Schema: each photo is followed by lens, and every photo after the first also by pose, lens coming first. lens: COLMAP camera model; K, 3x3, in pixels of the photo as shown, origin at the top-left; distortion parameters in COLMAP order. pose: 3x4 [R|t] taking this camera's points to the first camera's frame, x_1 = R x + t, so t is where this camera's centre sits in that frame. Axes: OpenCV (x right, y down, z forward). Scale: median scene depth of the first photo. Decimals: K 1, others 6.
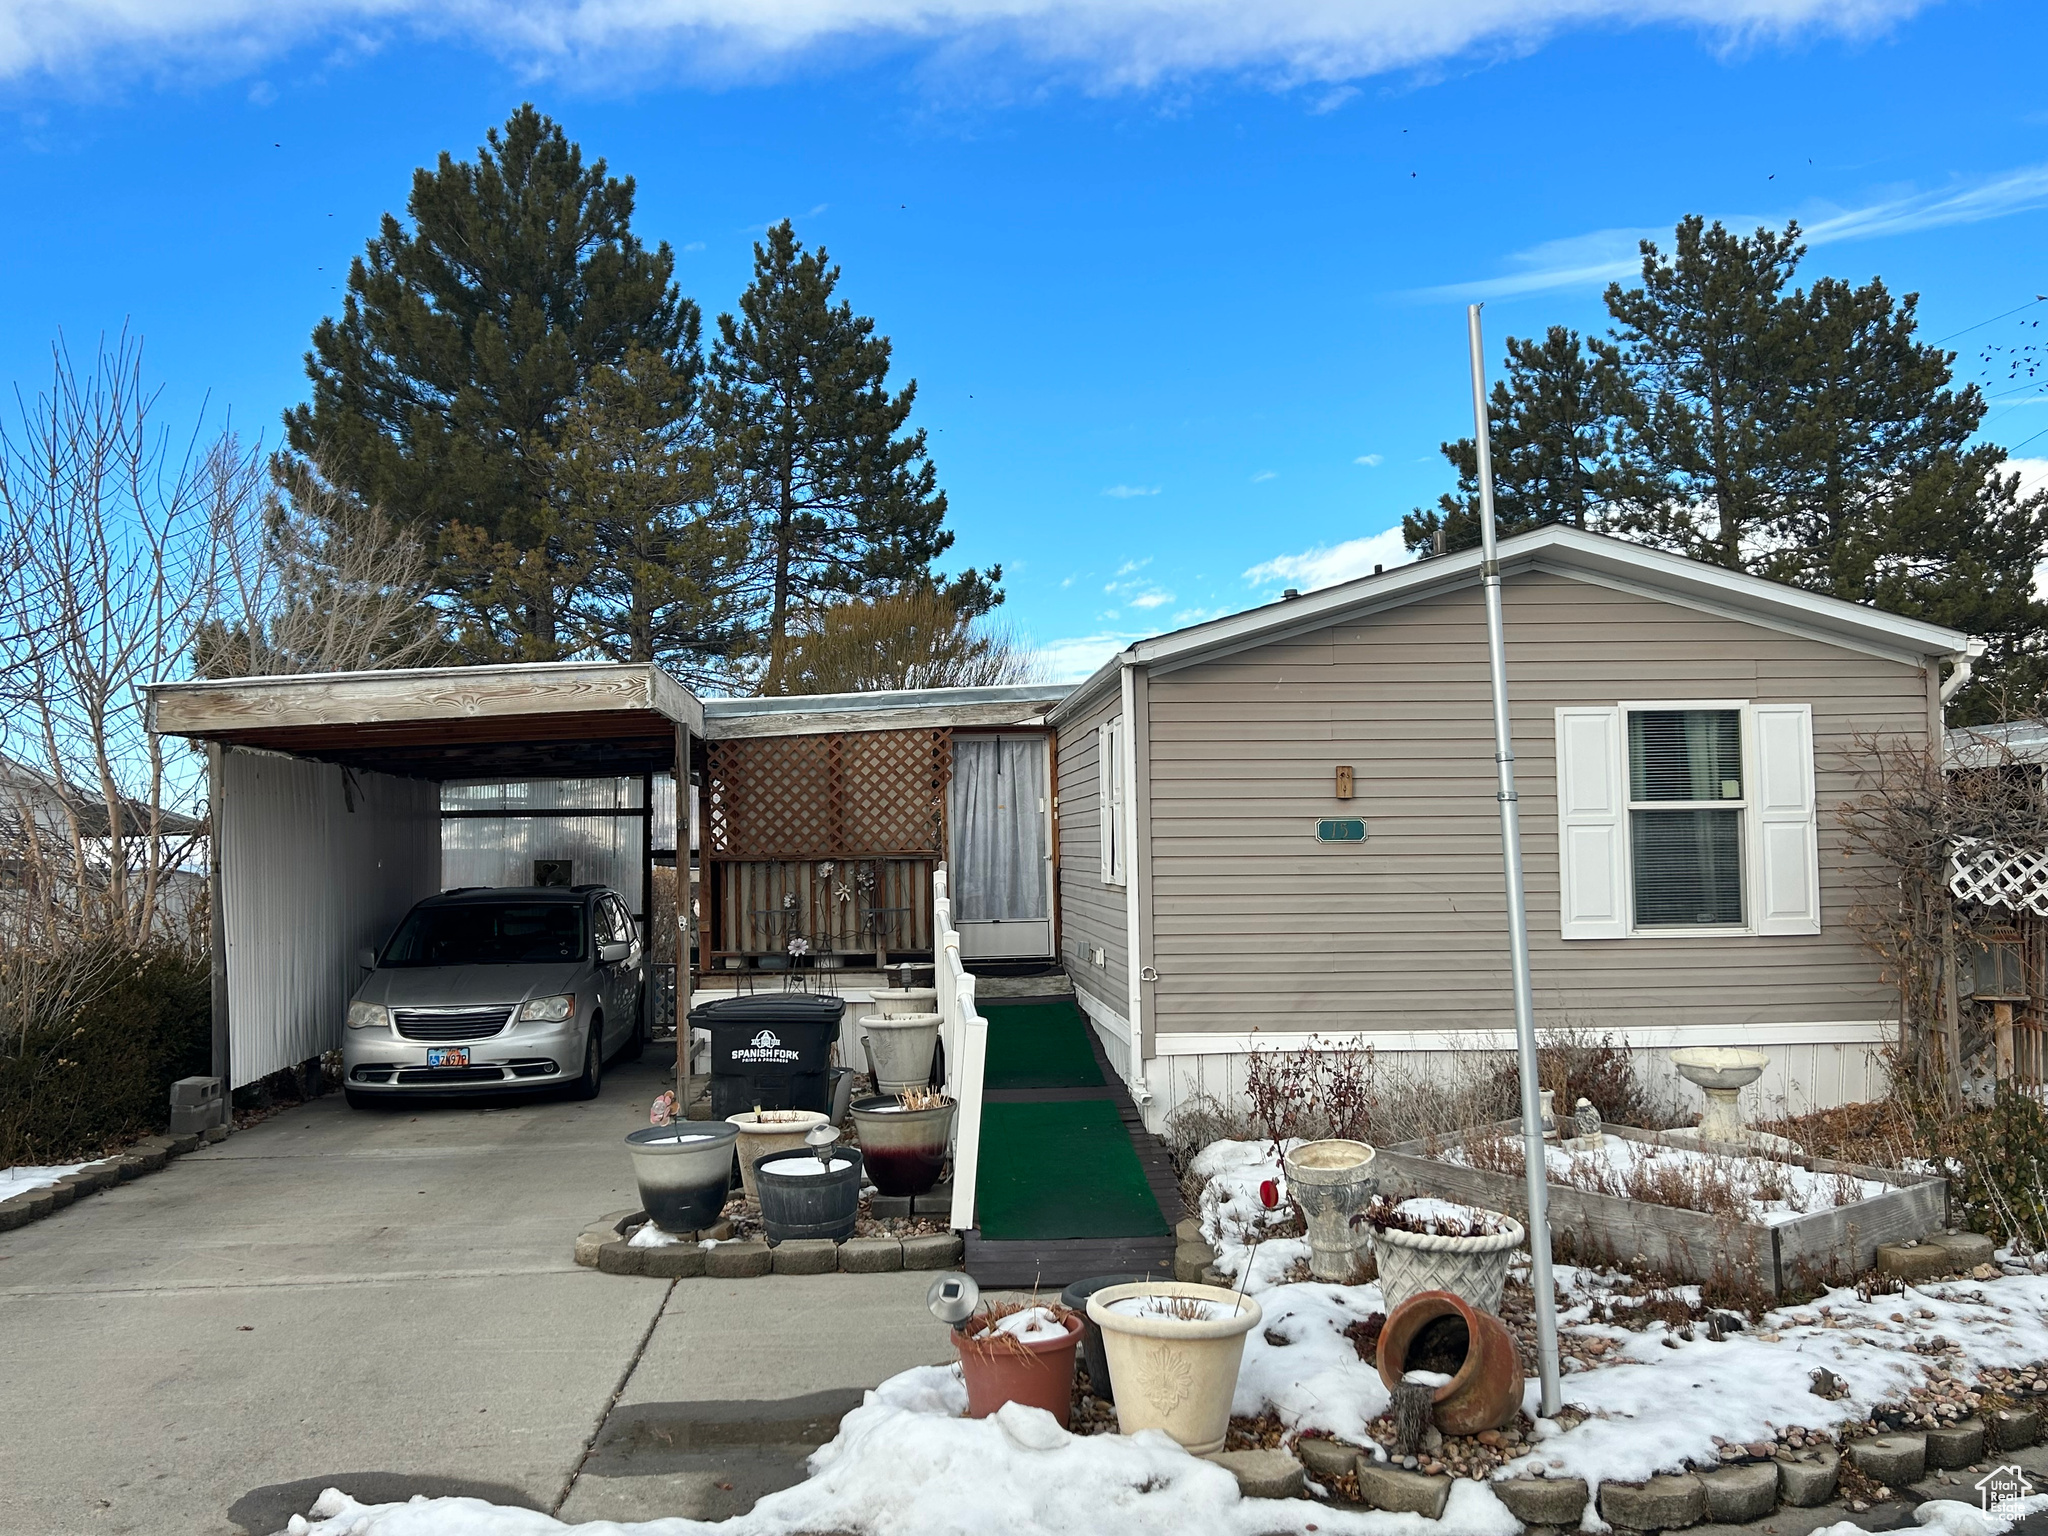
lens RADIAL K [[1751.7, 0, 1039.9], [0, 1751.7, 710.1], [0, 0, 1]] dist [0.047562, -0.033267]
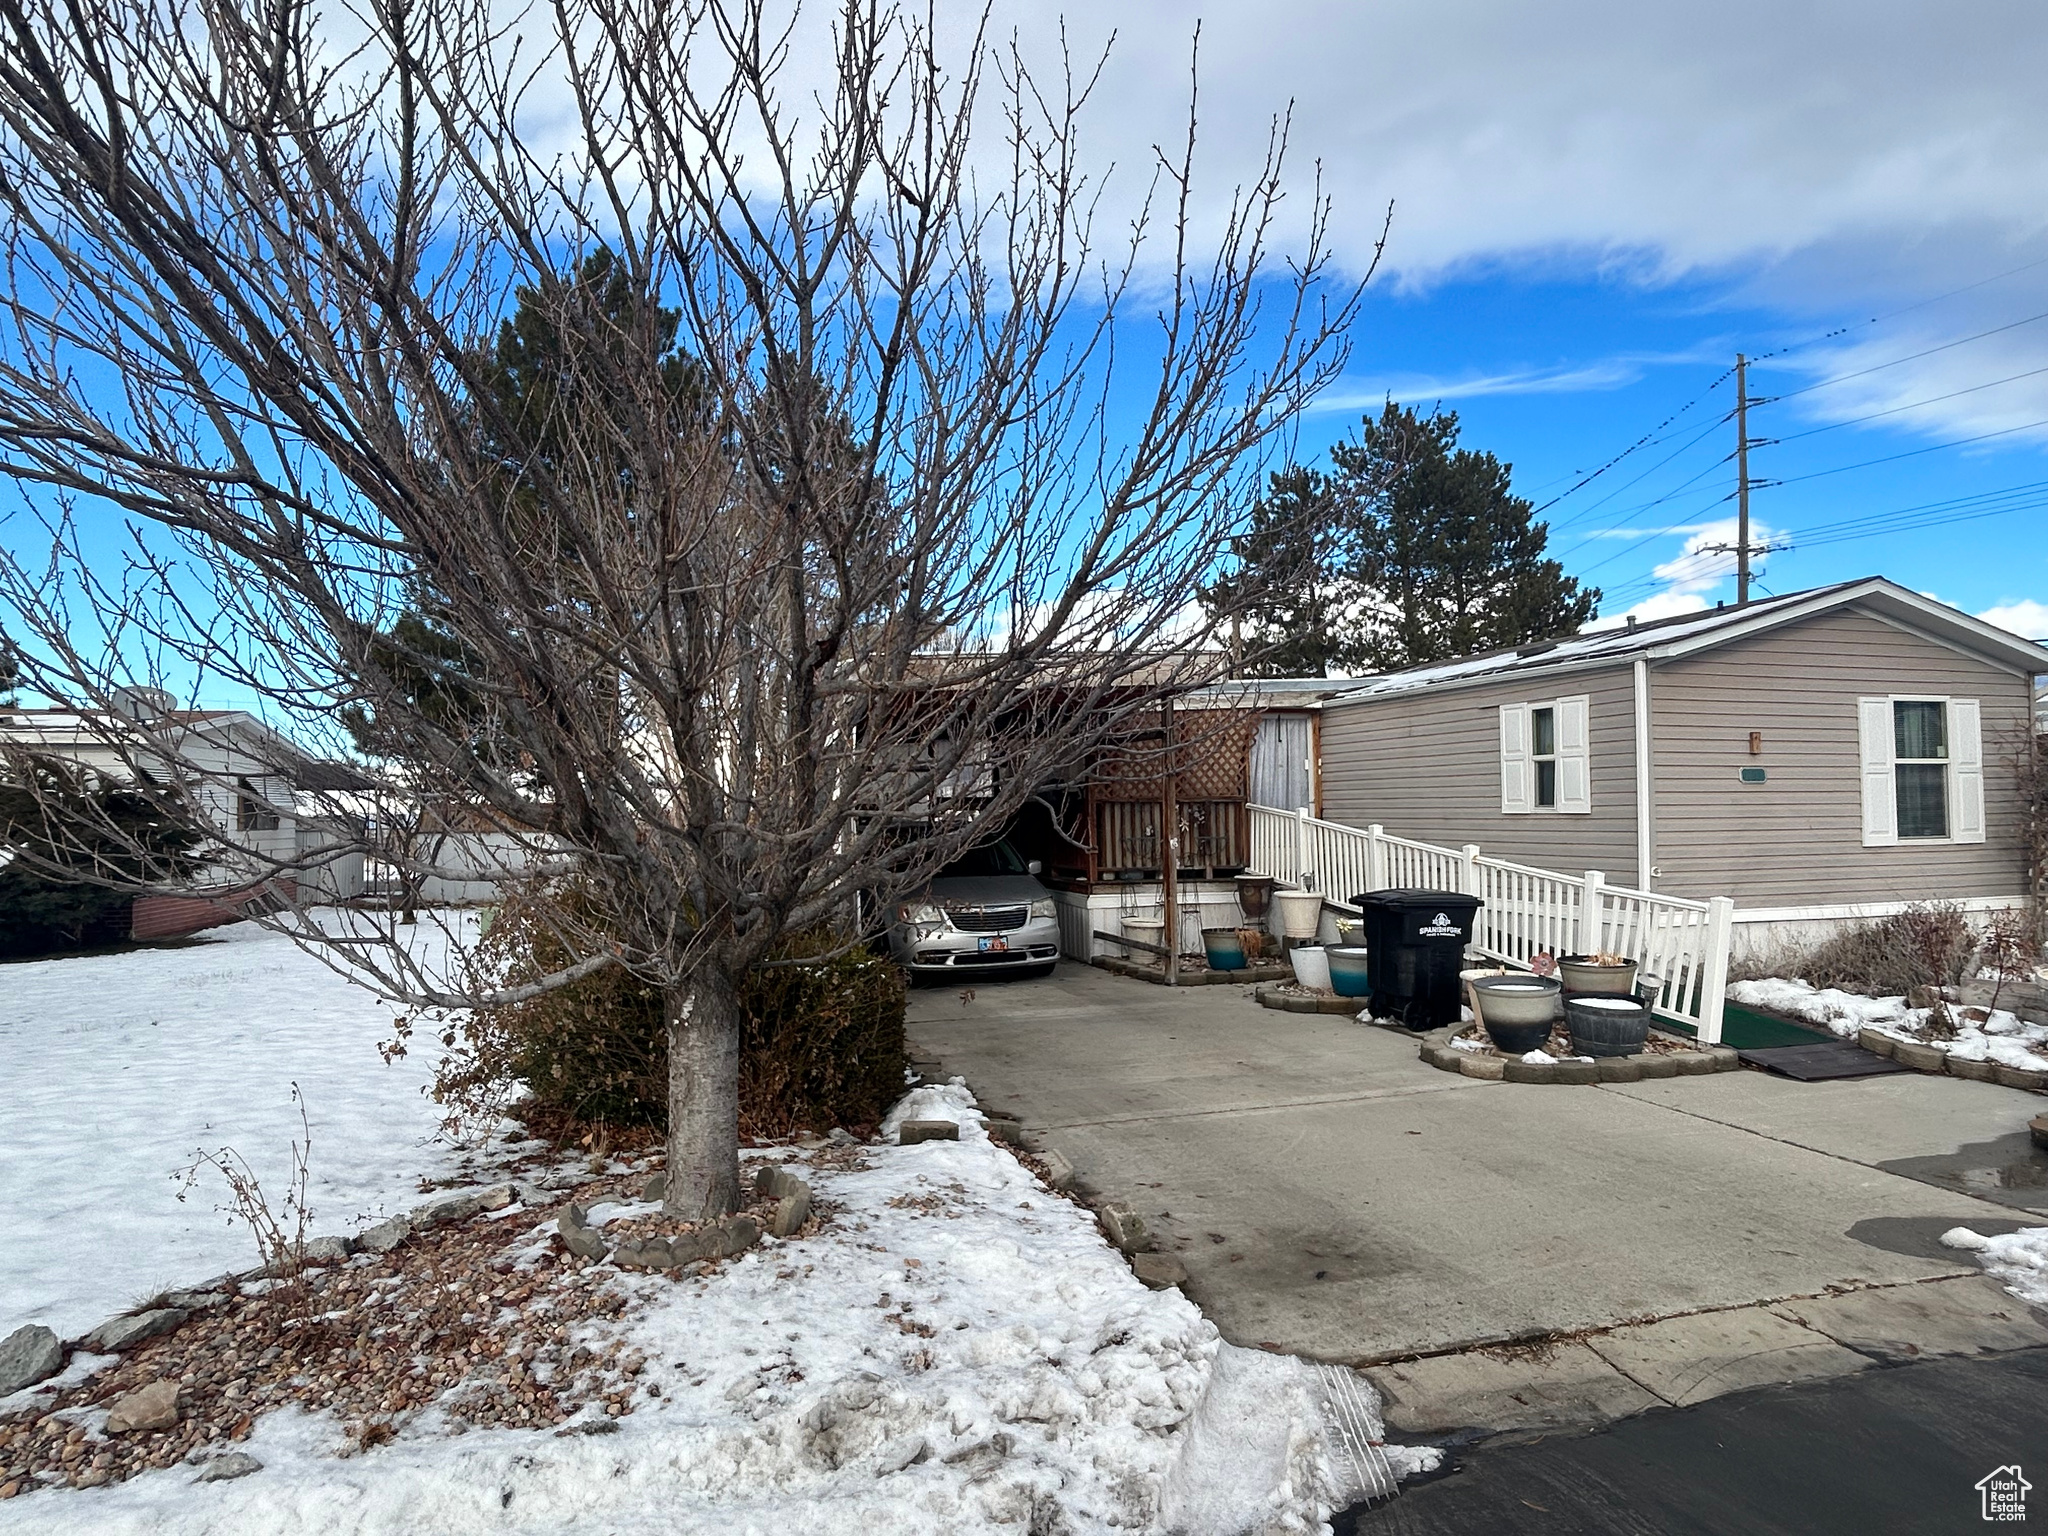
lens RADIAL K [[1196.0, 0, 1018.5], [0, 1196.0, 760.8], [0, 0, 1]] dist [-0.033041, 0.018159]
pose [[0.974796, 0.013755, 0.222675, -0.458900], [-0.021326, 0.999272, 0.031630, 0.026296], [-0.222077, -0.035582, 0.974380, 0.108576]]
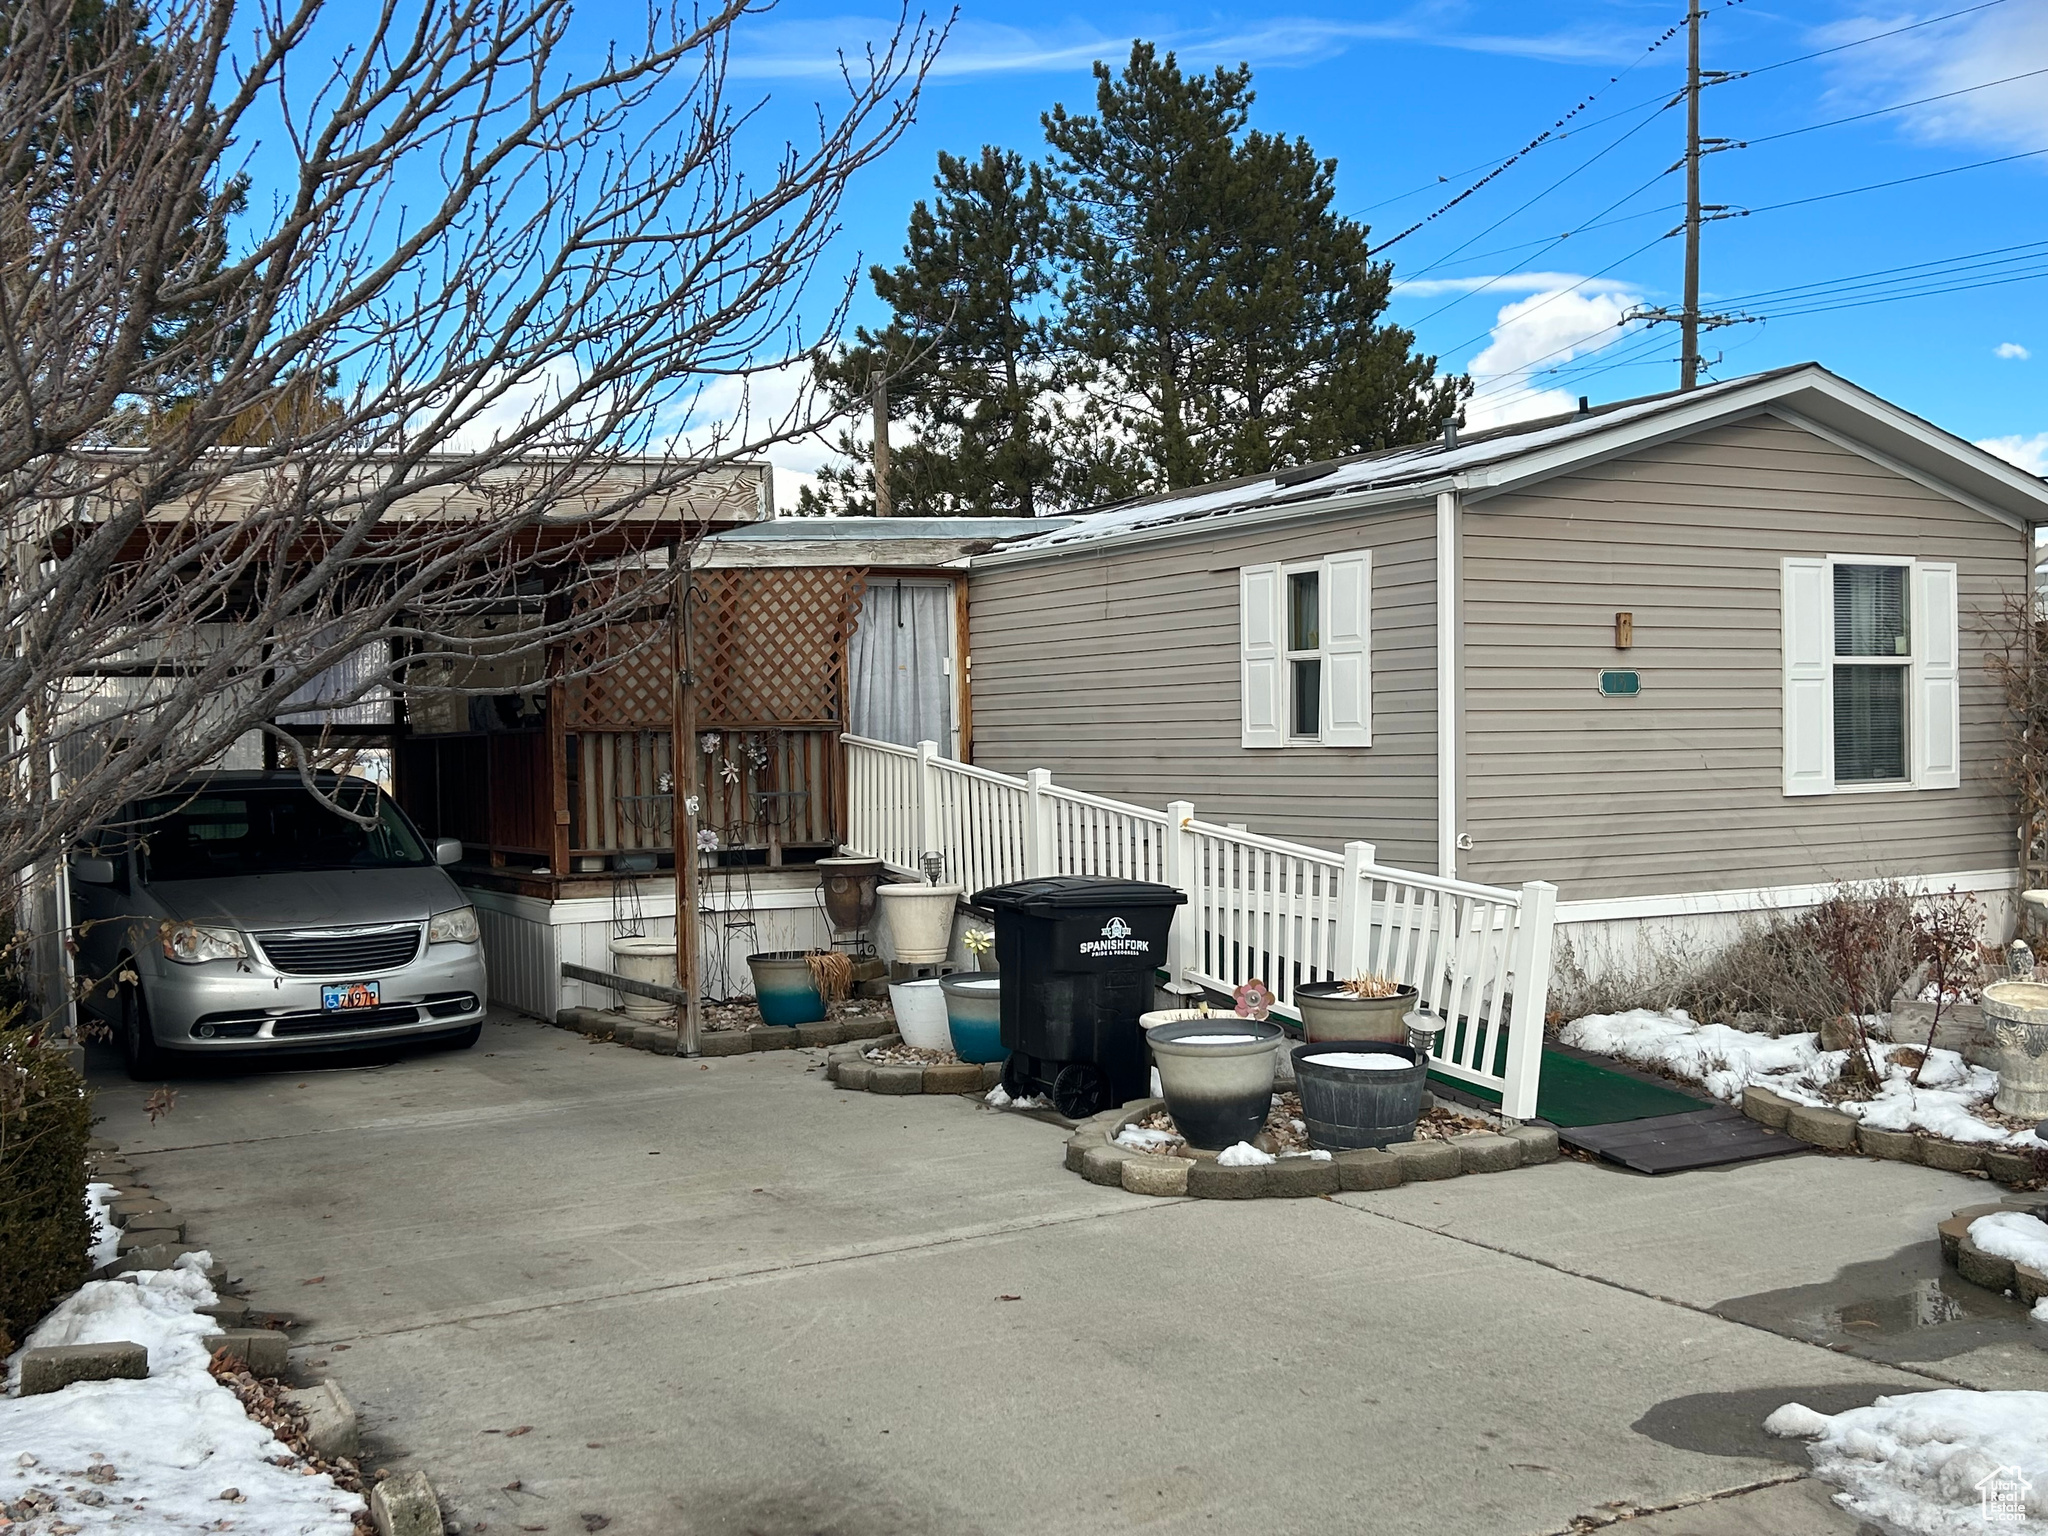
lens RADIAL K [[2082.0, 0, 1028.6], [0, 2082.0, 758.9], [0, 0, 1]] dist [0.039728, 0.000000]
pose [[0.896042, -0.006114, 0.443928, -0.412292], [-0.029556, 0.996866, 0.073385, 0.025658], [-0.442985, -0.078877, 0.893053, 0.105654]]
